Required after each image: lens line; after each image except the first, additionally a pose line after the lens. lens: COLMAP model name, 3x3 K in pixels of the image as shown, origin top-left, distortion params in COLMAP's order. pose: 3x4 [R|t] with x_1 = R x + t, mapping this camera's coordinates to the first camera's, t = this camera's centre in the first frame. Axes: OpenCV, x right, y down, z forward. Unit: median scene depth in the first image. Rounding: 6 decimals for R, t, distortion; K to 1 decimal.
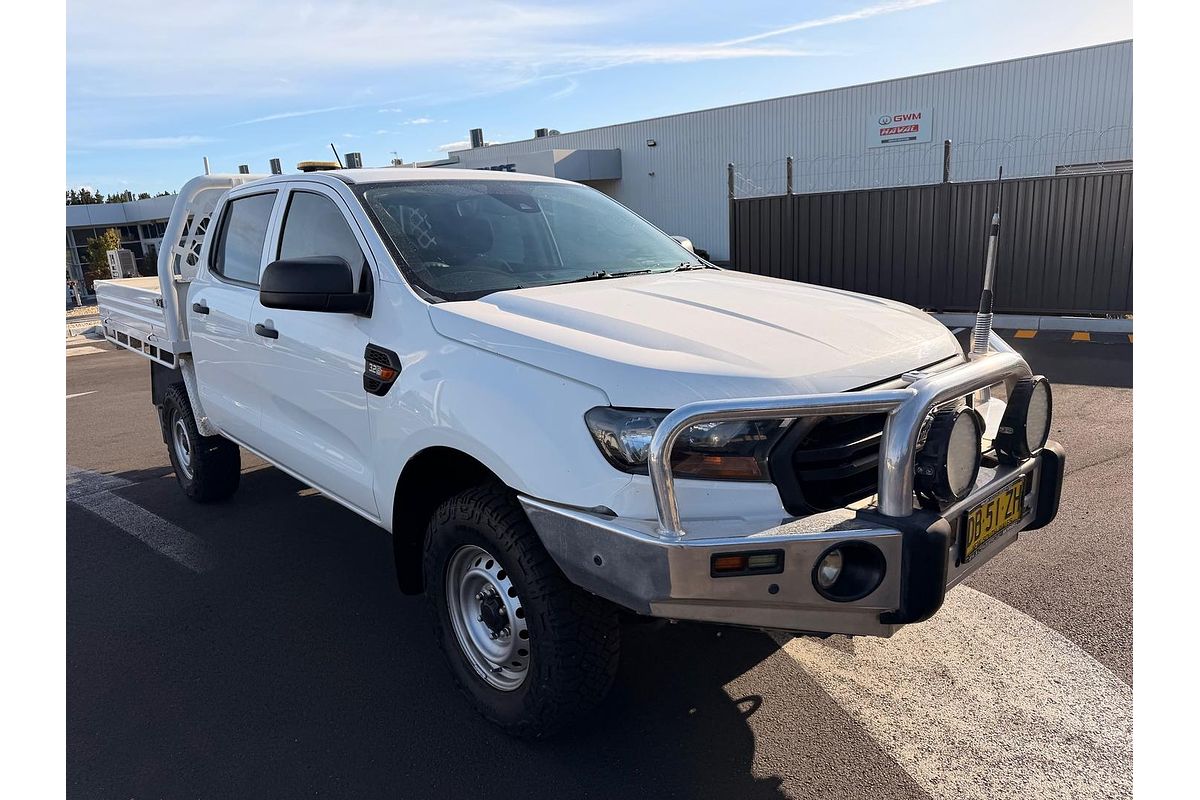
lens RADIAL K [[766.3, 0, 597.6], [0, 766.3, 412.0], [0, 0, 1]] dist [-0.010723, -0.014545]
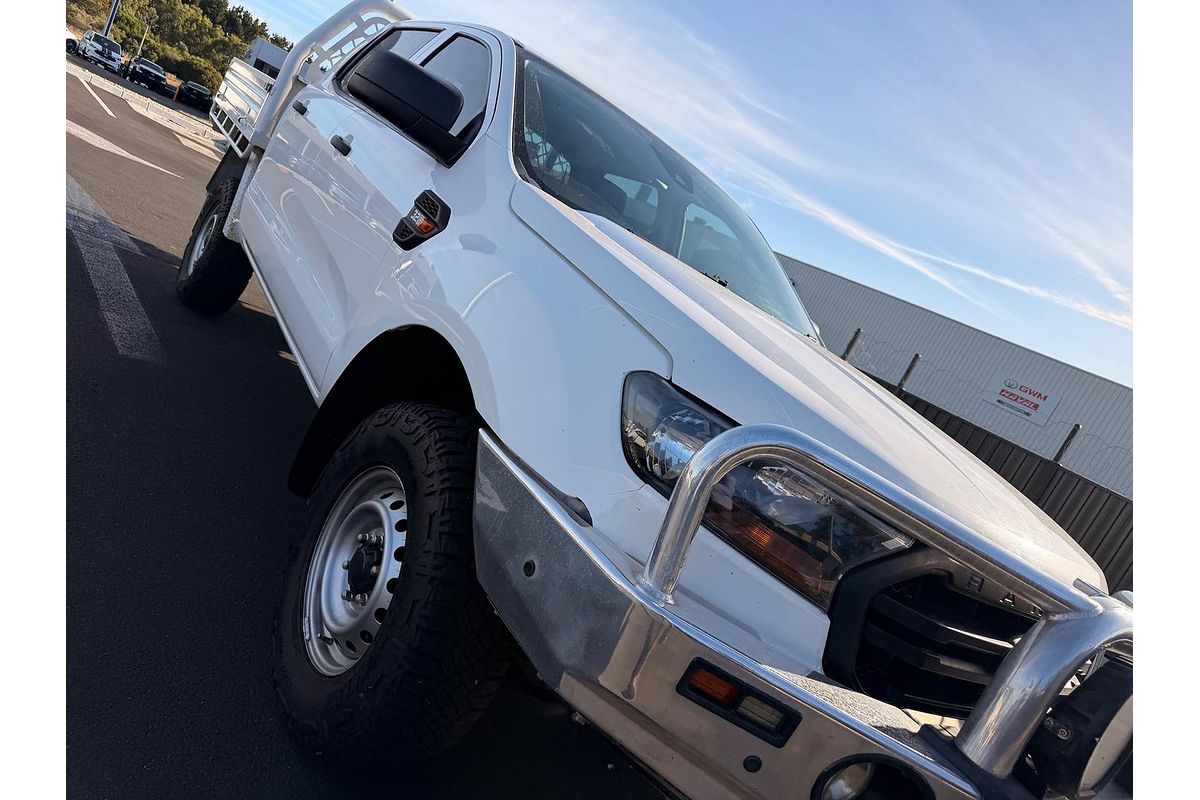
lens RADIAL K [[766.3, 0, 593.4], [0, 766.3, 404.2], [0, 0, 1]] dist [-0.010723, -0.014545]
pose [[0.846039, 0.529208, -0.064477, 0.011339], [-0.533043, 0.841780, -0.085276, 0.086204], [0.009147, 0.106516, 0.994269, 0.290547]]
